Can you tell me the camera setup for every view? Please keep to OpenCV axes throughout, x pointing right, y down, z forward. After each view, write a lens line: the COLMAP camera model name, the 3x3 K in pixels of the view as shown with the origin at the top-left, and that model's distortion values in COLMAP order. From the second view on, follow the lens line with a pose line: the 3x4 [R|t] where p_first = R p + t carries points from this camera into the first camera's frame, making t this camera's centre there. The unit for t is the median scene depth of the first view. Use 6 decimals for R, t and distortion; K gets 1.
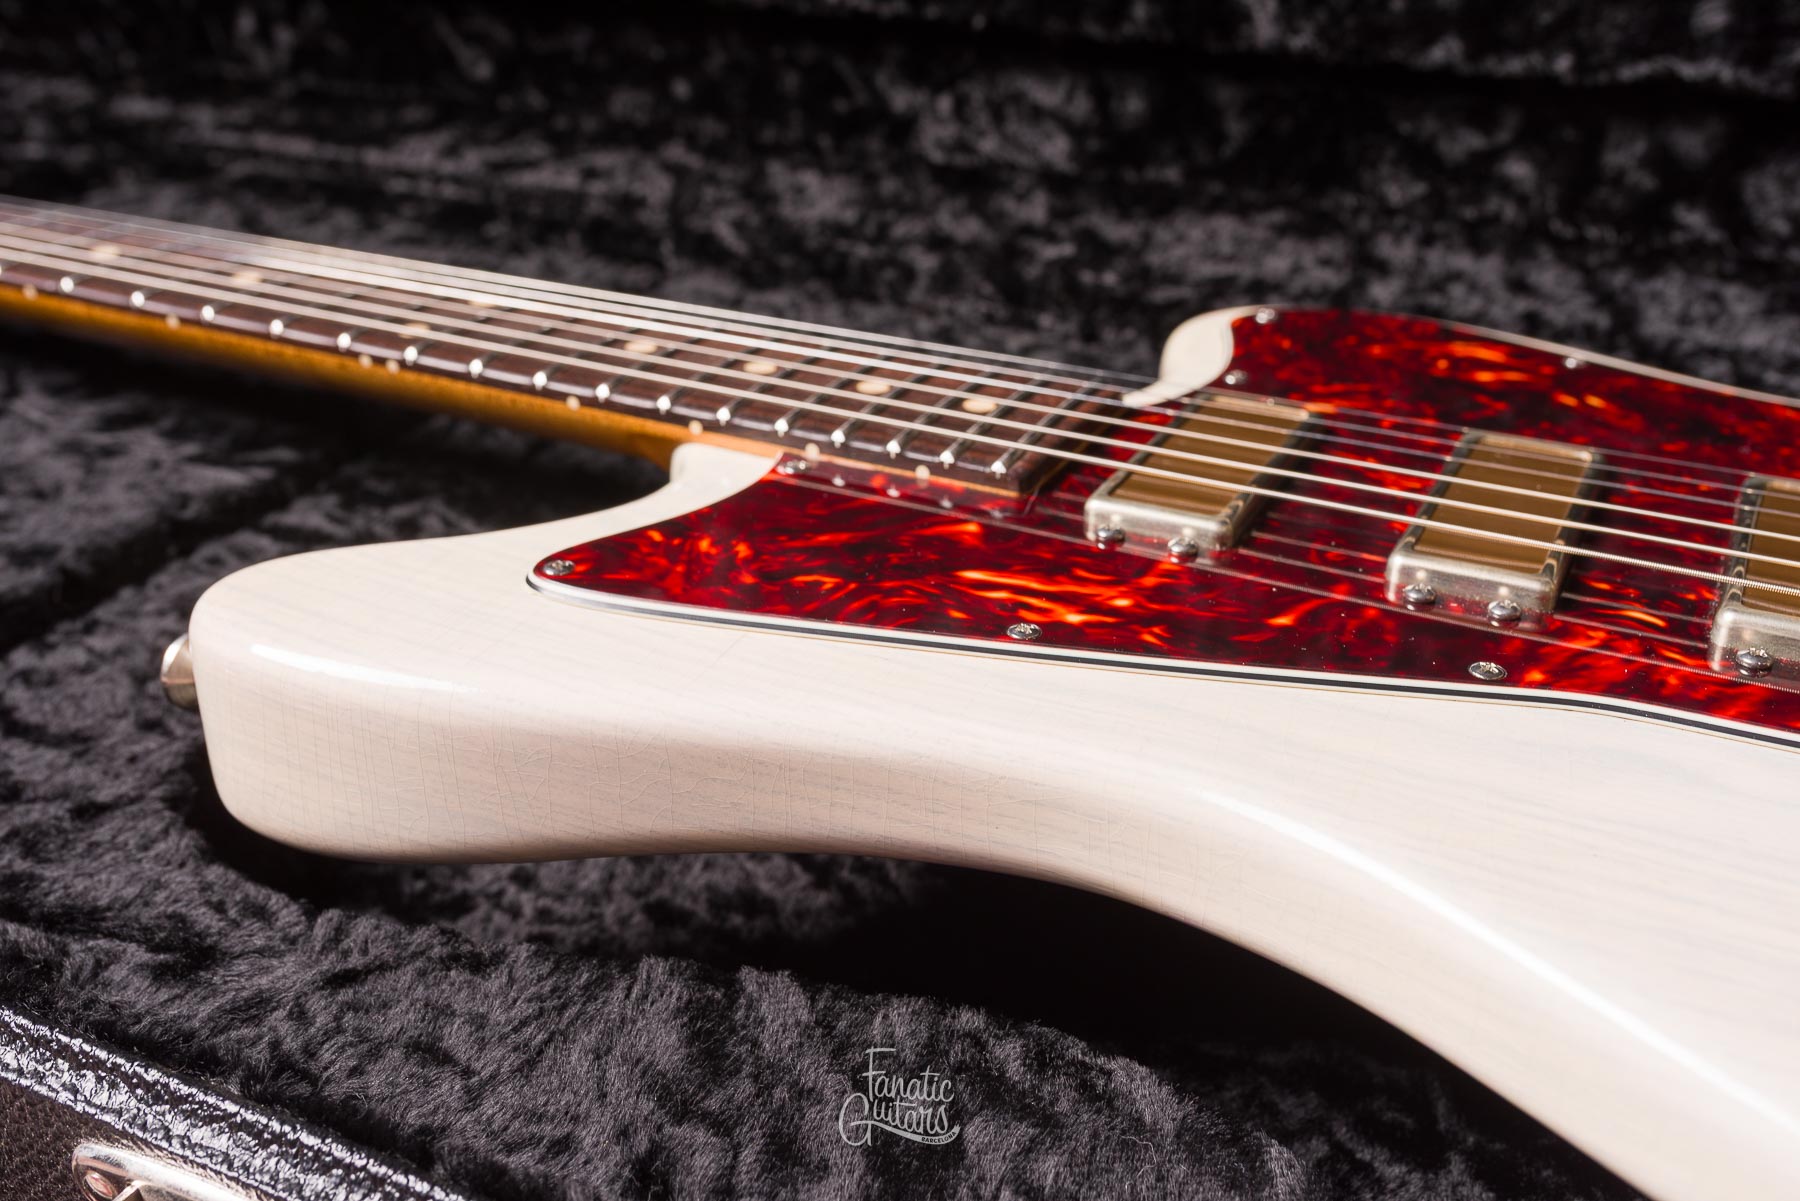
lens RADIAL K [[1820.8, 0, 899.3], [0, 1820.8, 598.2], [0, 0, 1]] dist [0.002704, -0.000819]
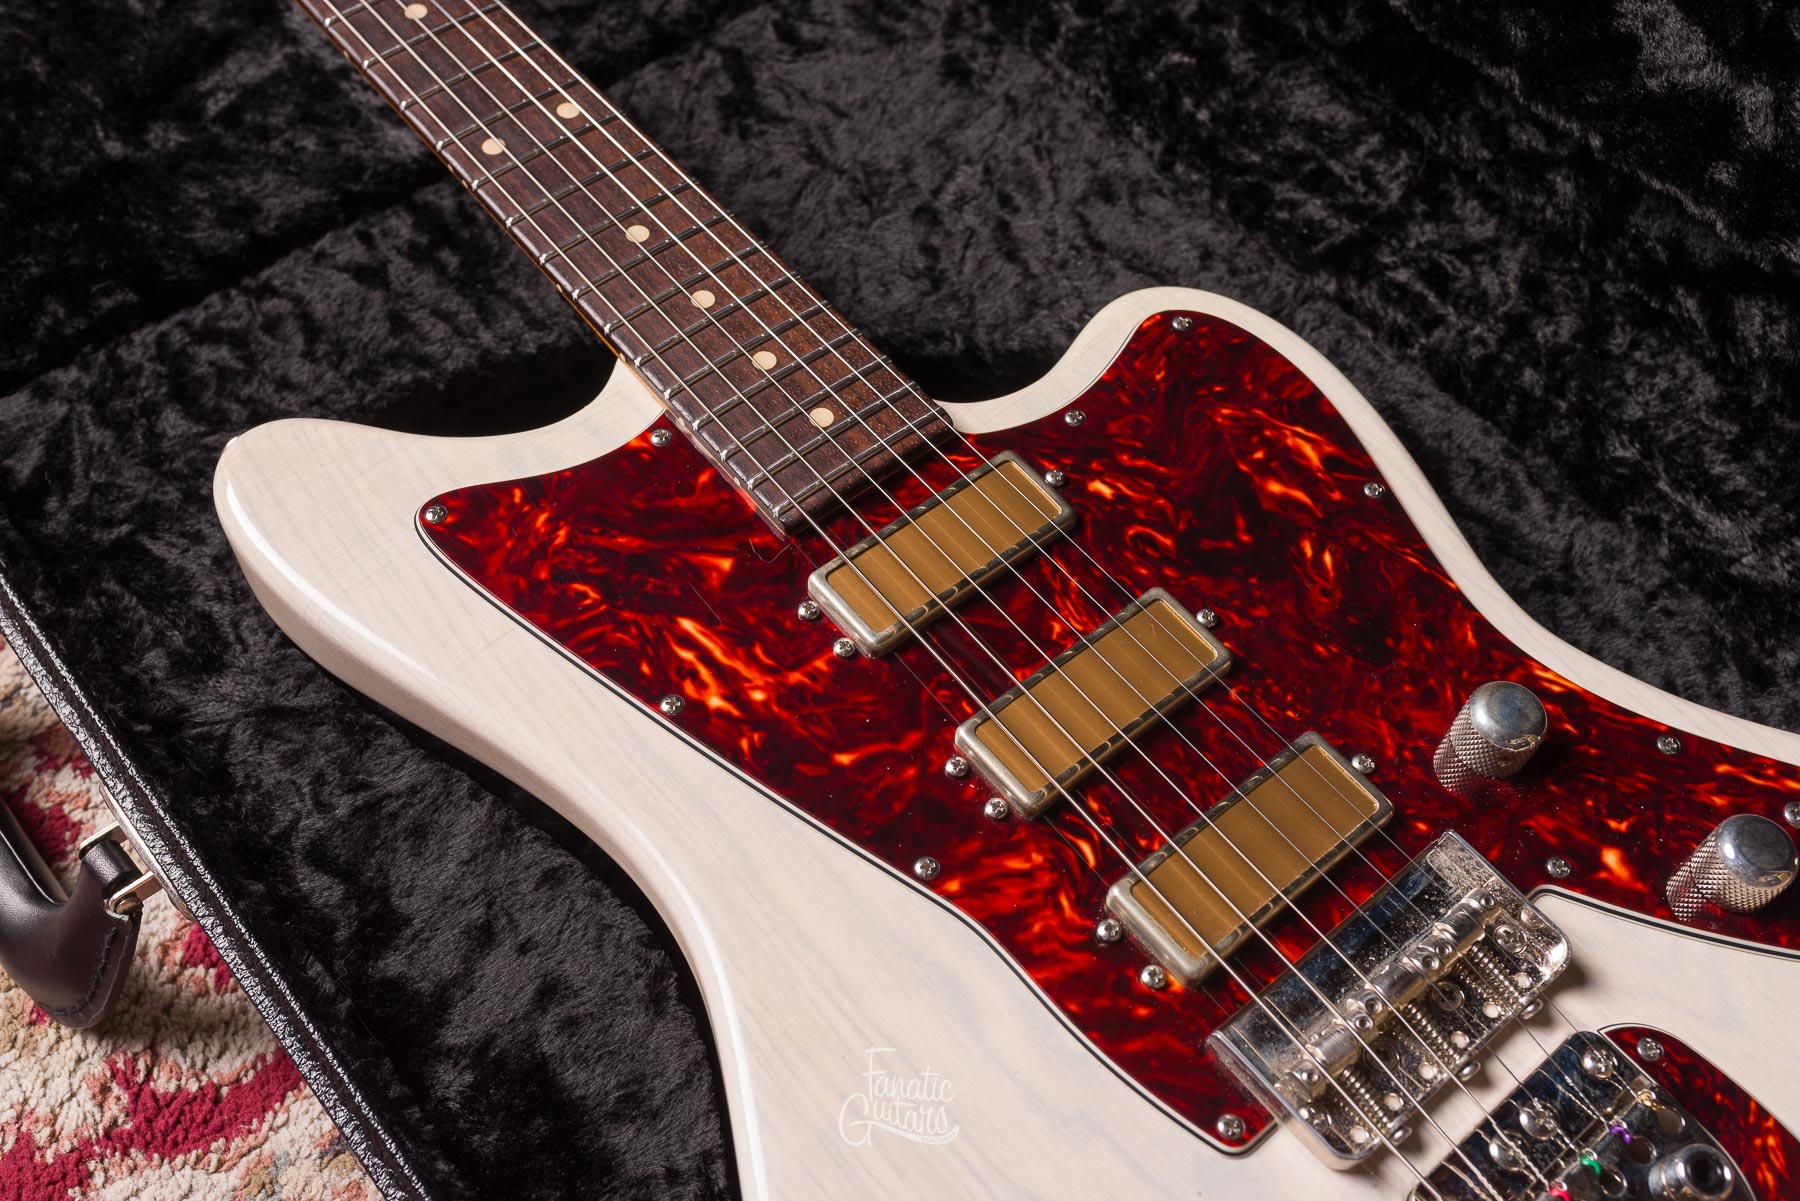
lens RADIAL K [[1766.7, 0, 899.8], [0, 1766.7, 598.8], [0, 0, 1]] dist [0.001935, -0.004540]
pose [[0.913977, 0.361575, -0.184147, 0.339697], [-0.222964, 0.826695, 0.516587, -0.602389], [0.339018, -0.431090, 0.836198, -0.064410]]
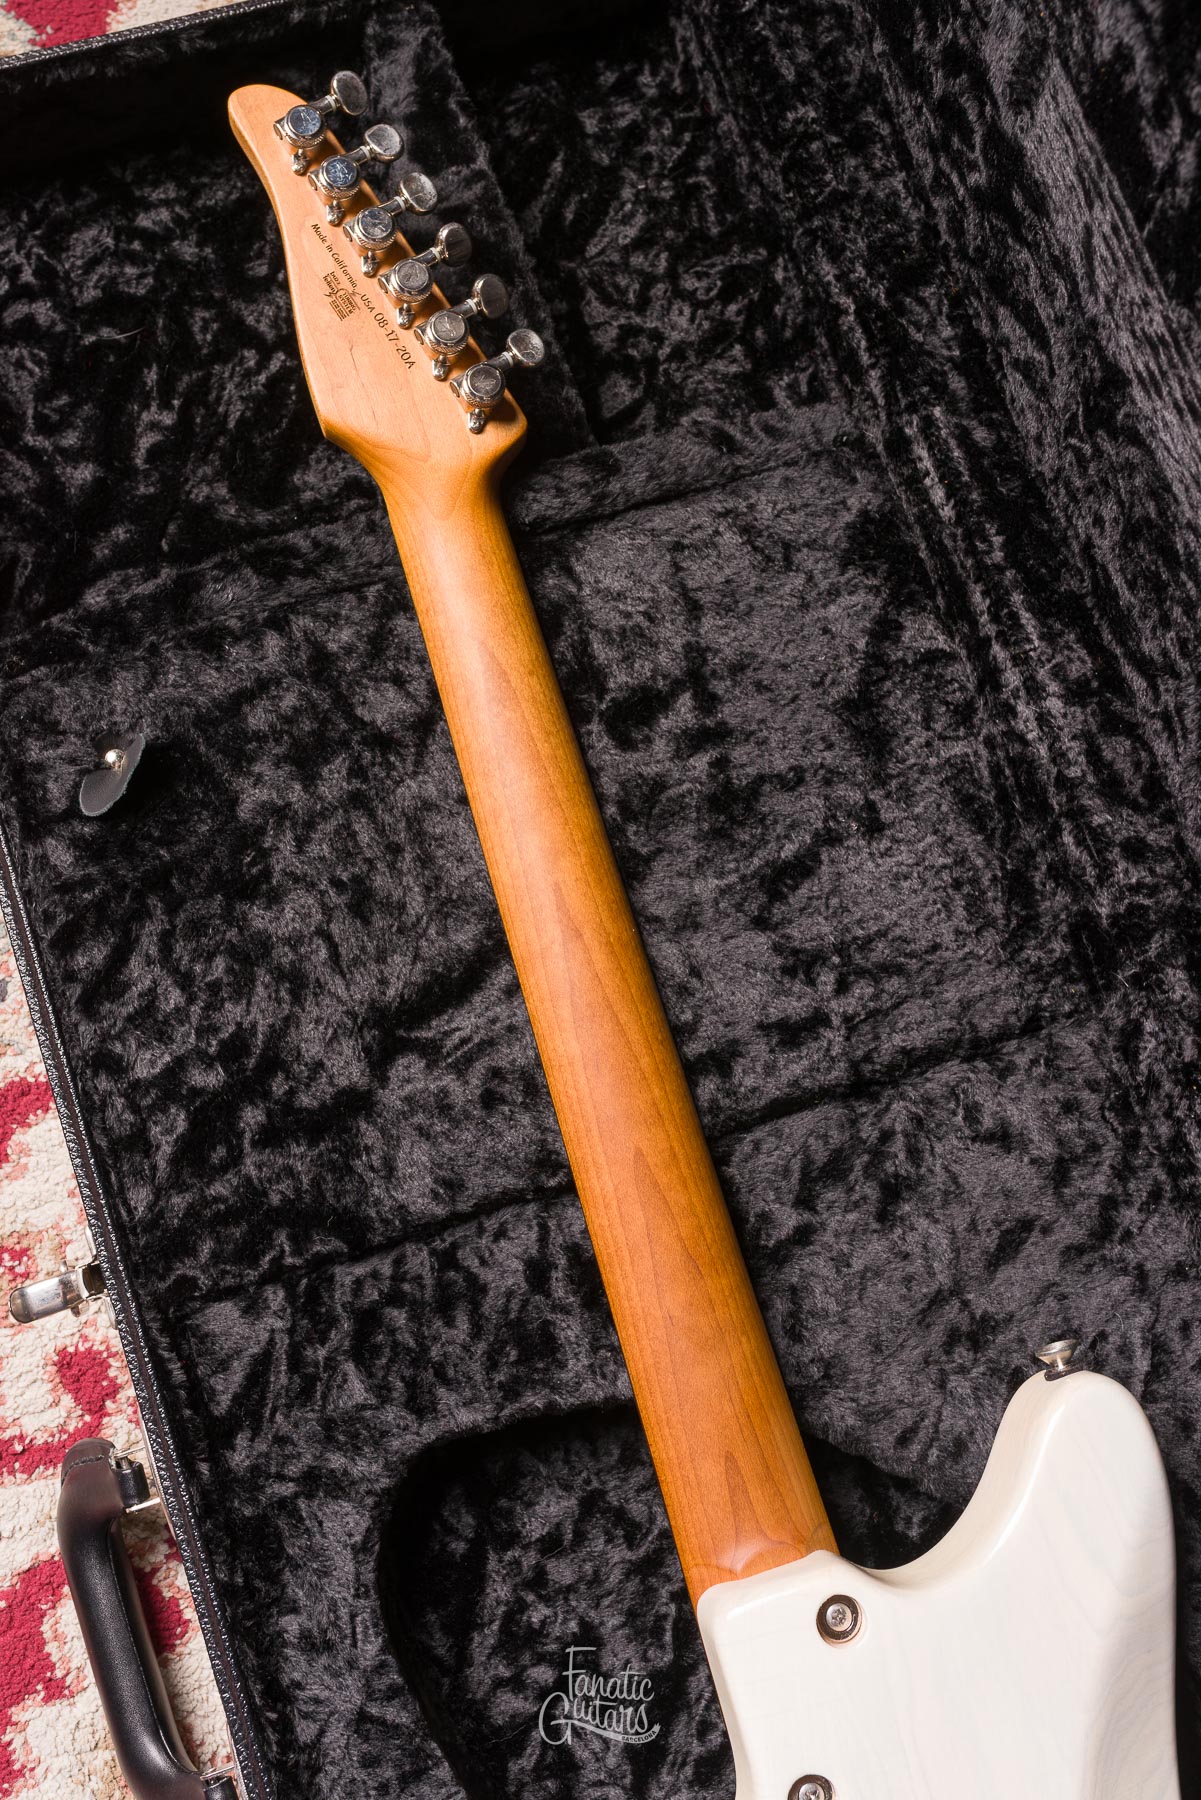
lens RADIAL K [[1939.1, 0, 526.3], [0, 1939.1, 791.9], [0, 0, 1]] dist [0.006094, -0.016998]
pose [[0.696605, 0.707770, -0.117486, -0.490674], [-0.382788, 0.505146, 0.773499, -1.558676], [0.606807, -0.493851, 0.622813, 0.185766]]
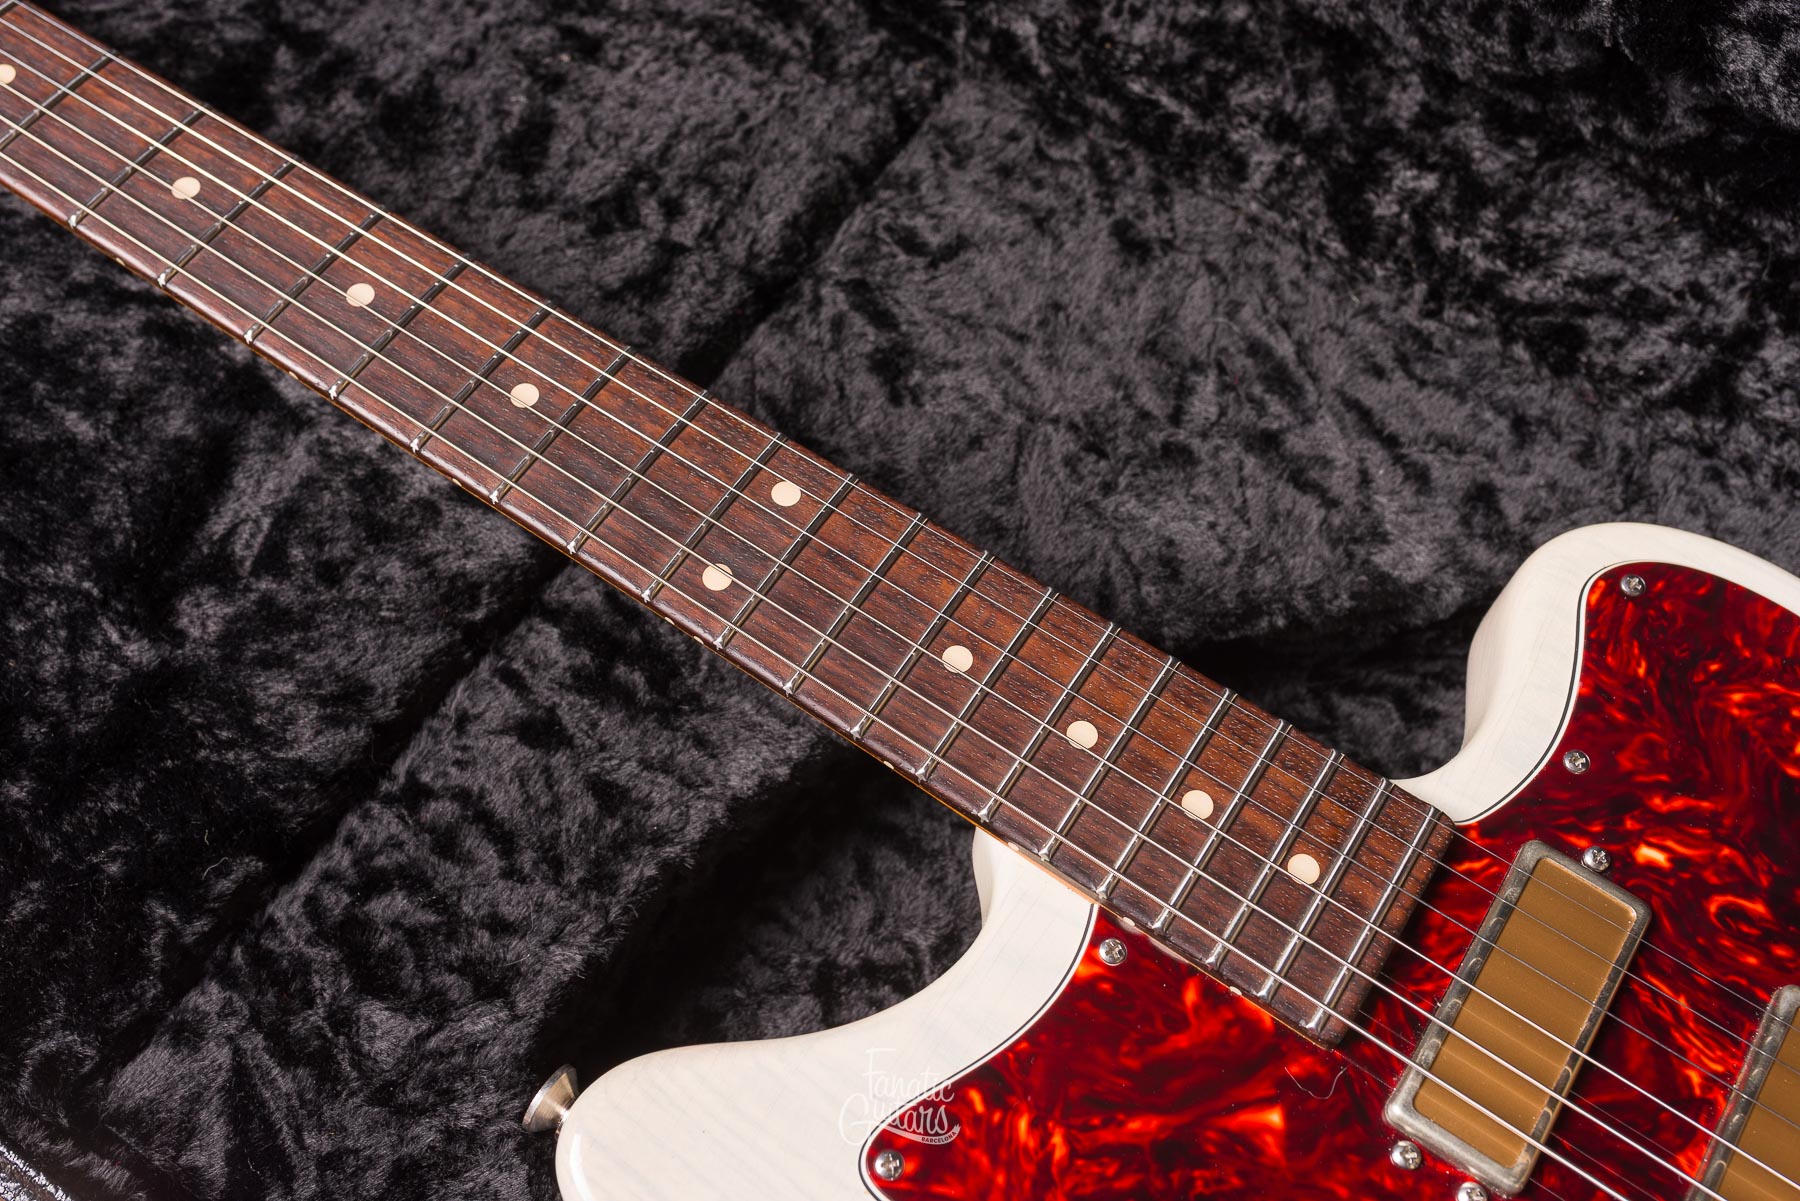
lens RADIAL K [[1785.1, 0, 901.6], [0, 1785.1, 598.0], [0, 0, 1]] dist [-0.003748, 0.009470]
pose [[0.991900, 0.124268, -0.026317, -0.151400], [-0.085711, 0.807678, 0.583360, -0.708907], [0.093749, -0.576379, 0.811787, 0.260843]]
